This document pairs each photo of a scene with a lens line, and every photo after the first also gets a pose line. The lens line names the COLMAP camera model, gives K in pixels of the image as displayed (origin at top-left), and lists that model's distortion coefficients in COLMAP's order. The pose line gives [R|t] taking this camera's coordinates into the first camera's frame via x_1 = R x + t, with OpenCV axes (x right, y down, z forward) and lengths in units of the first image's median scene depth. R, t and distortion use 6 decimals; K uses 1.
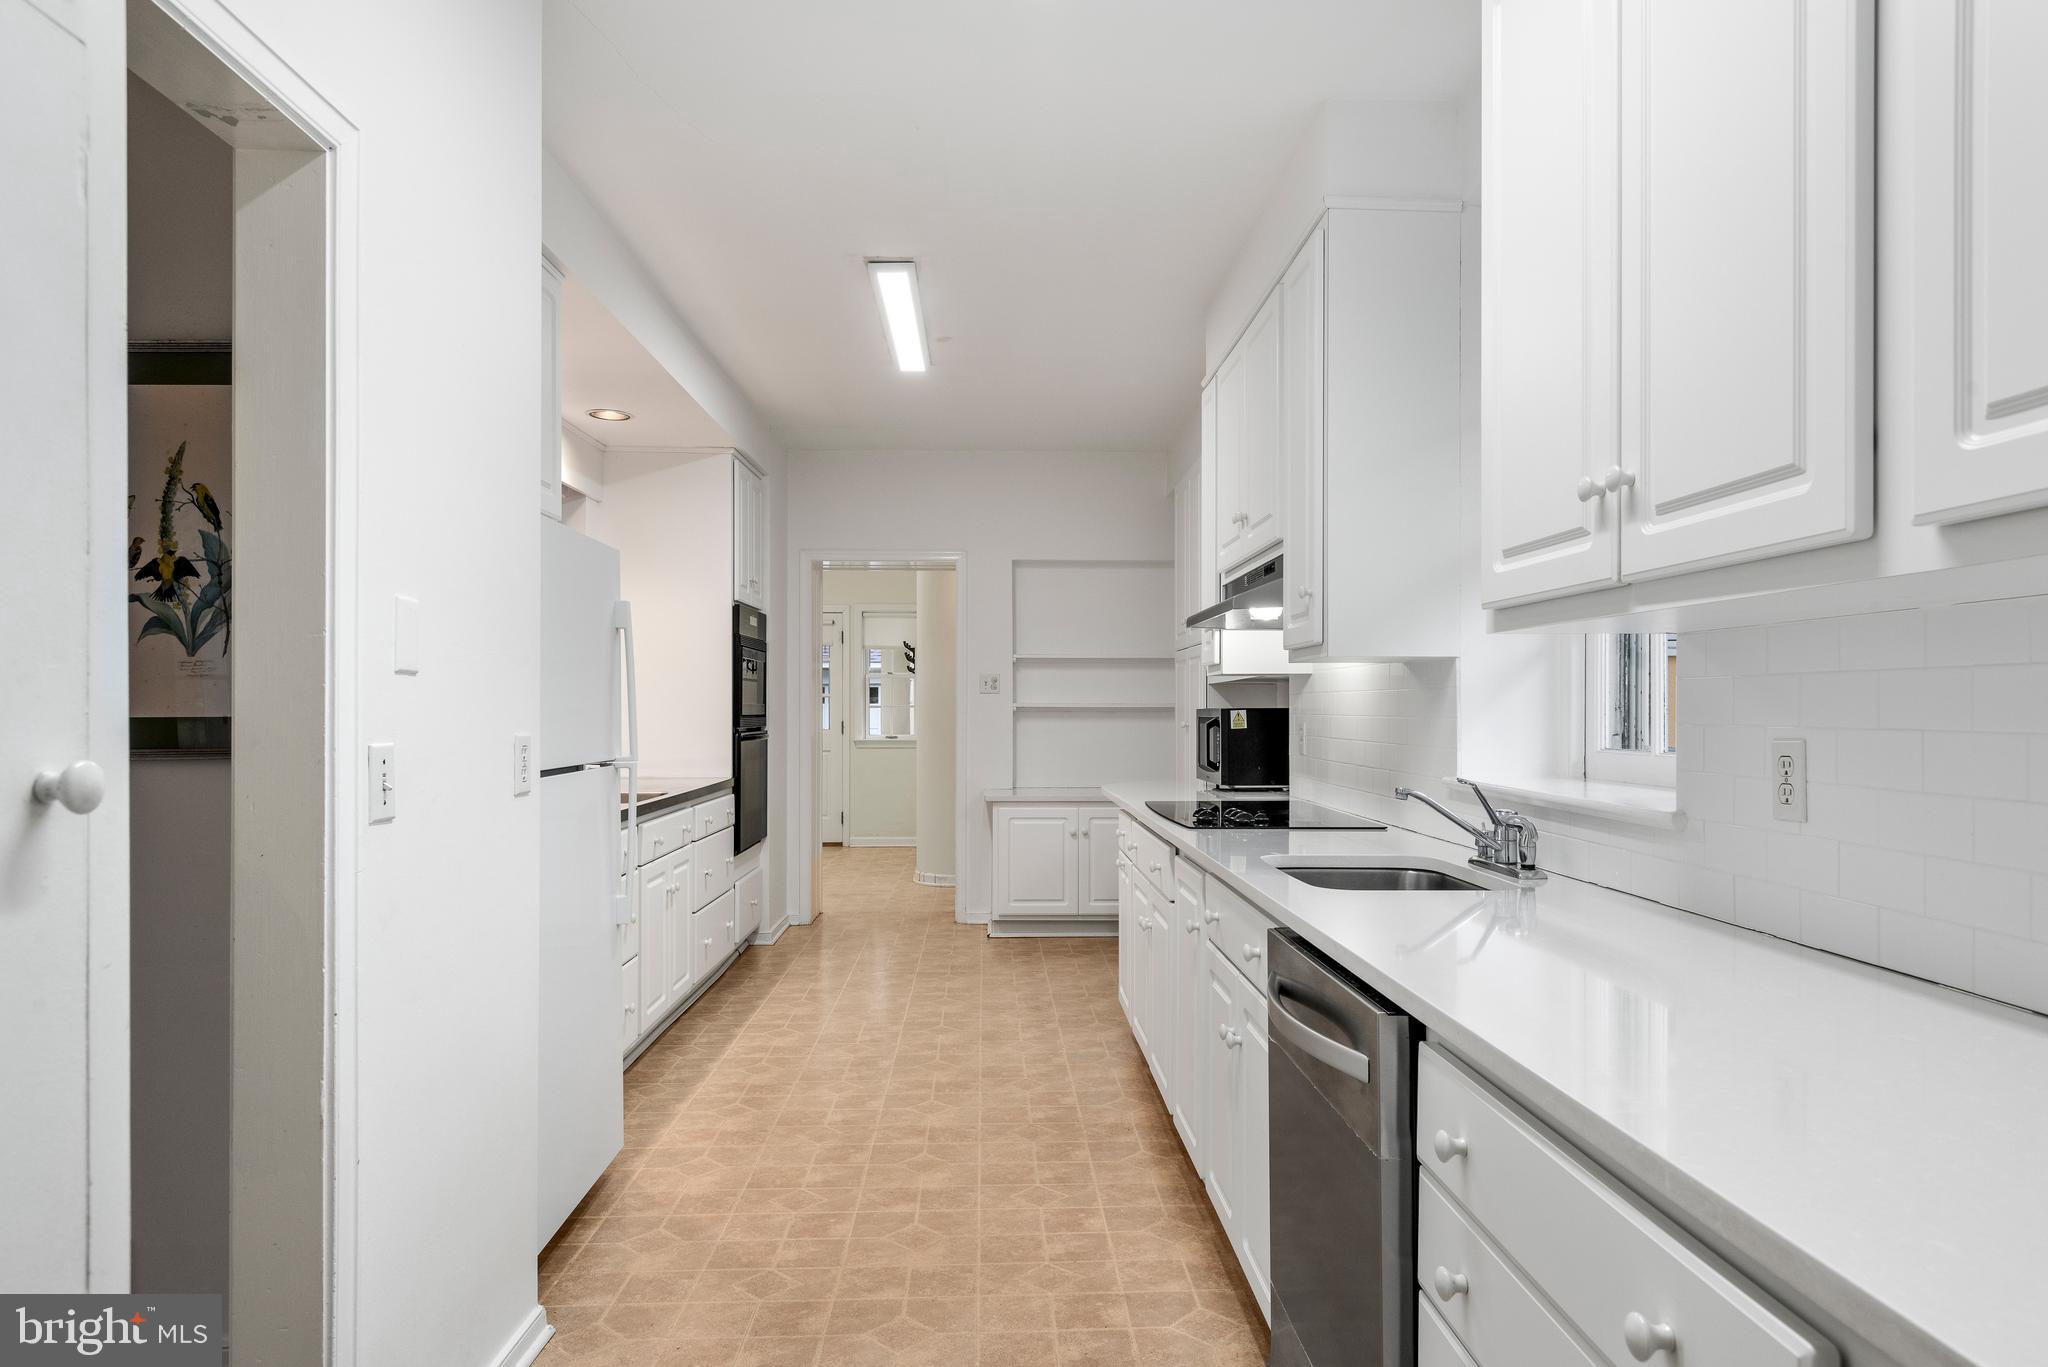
lens RADIAL K [[1298.7, 0, 1024.8], [0, 1298.7, 694.7], [0, 0, 1]] dist [0.001021, 0.000025]
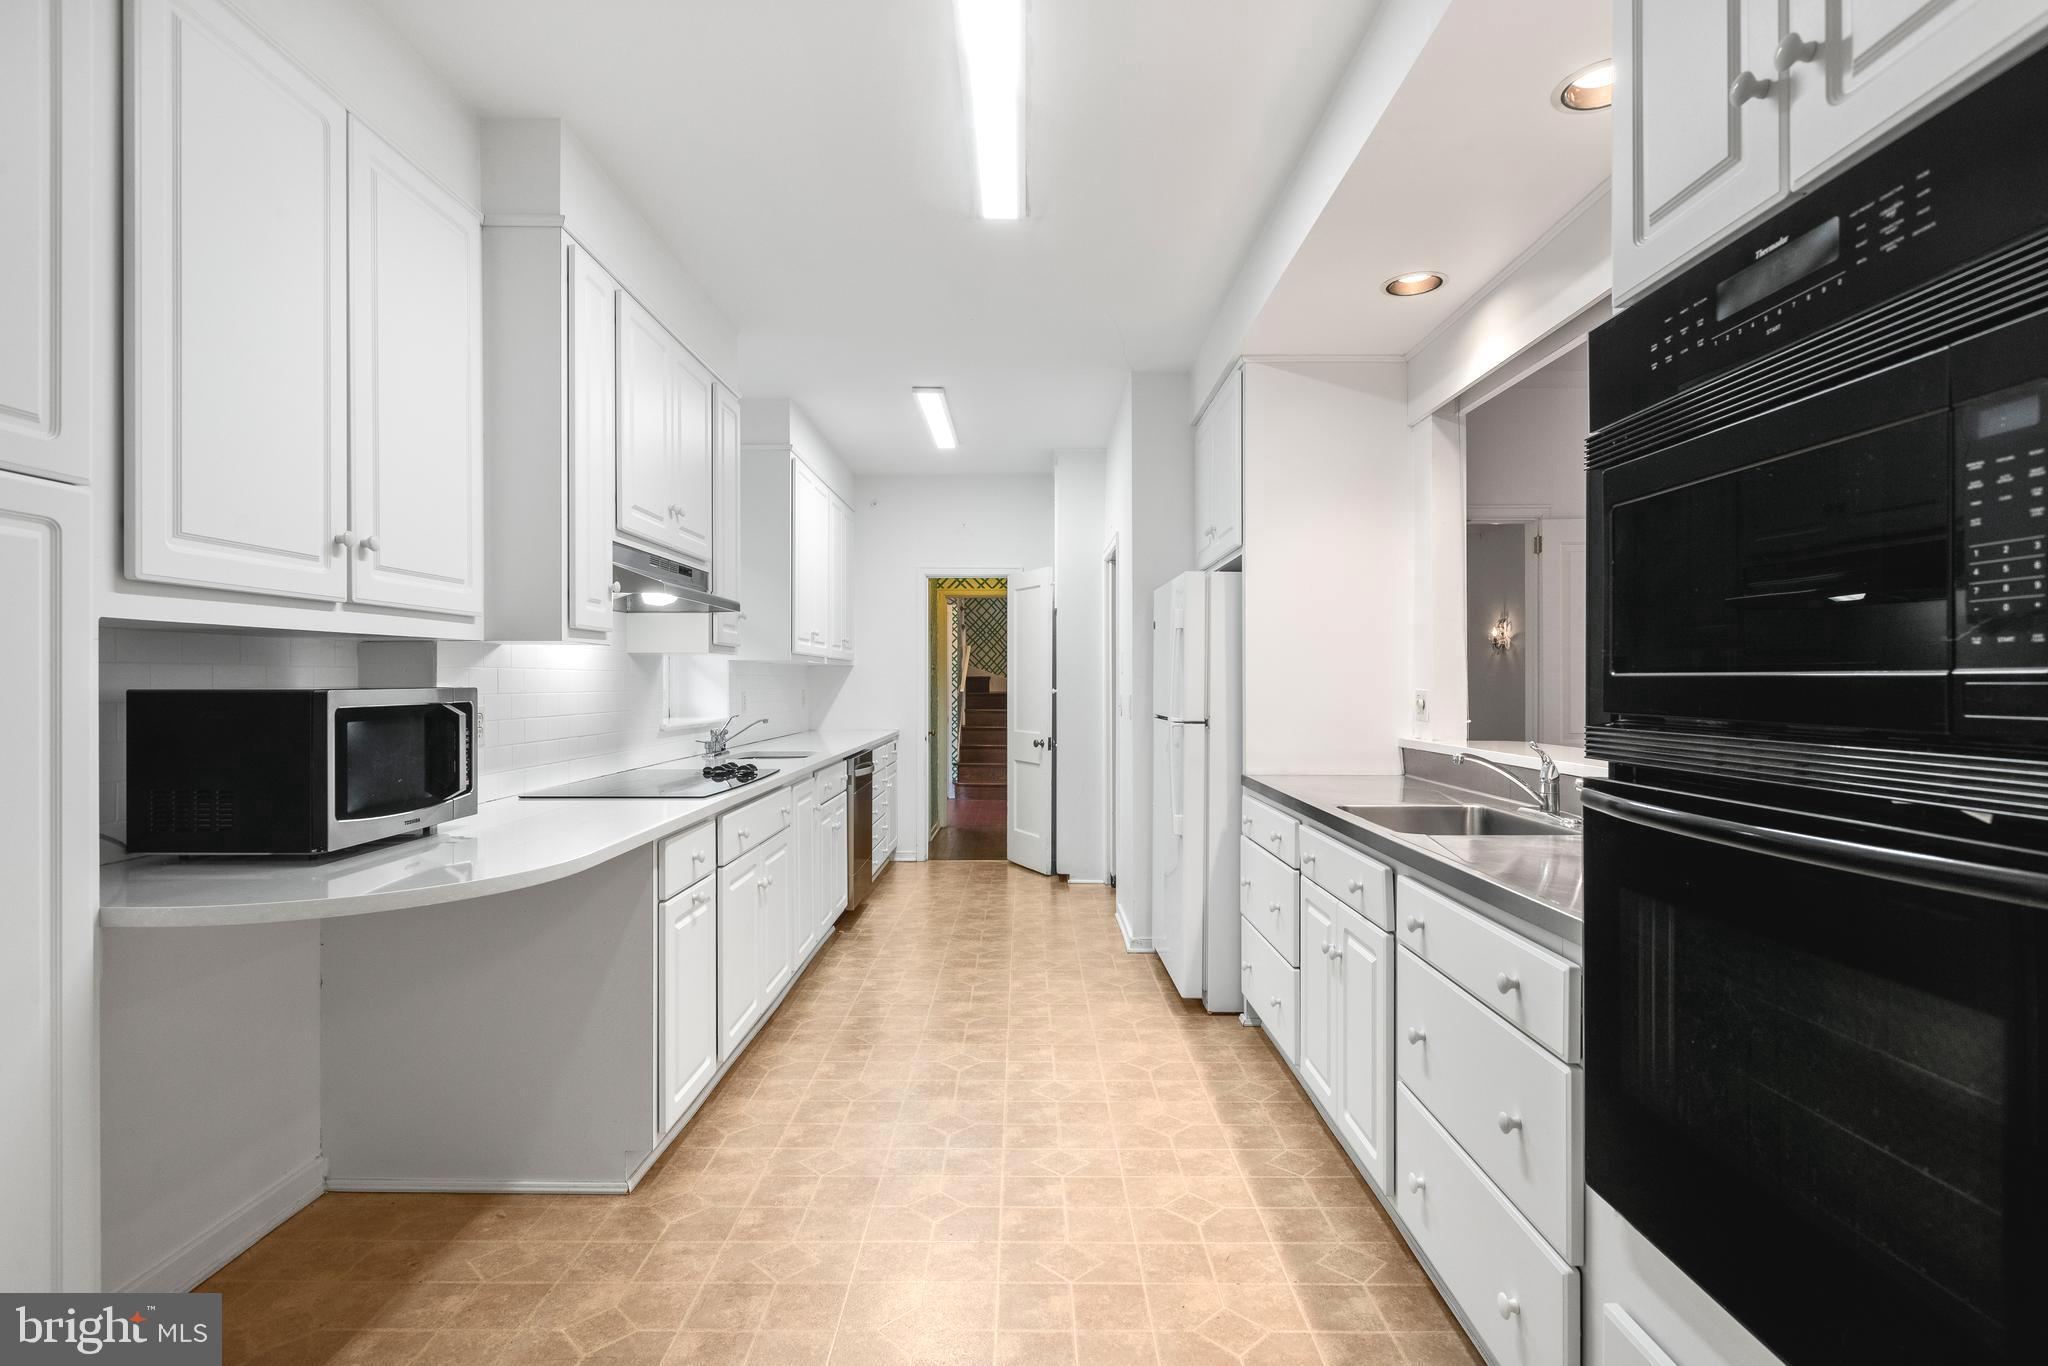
lens RADIAL K [[1119.9, 0, 1024.2], [0, 1119.9, 685.9], [0, 0, 1]] dist [0.000000, 0.000000]
pose [[-0.999456, 0.000262, 0.032989, -0.157858], [-0.000001, 0.999968, -0.007958, 0.018452], [-0.032990, -0.007954, -0.999424, 1.953822]]
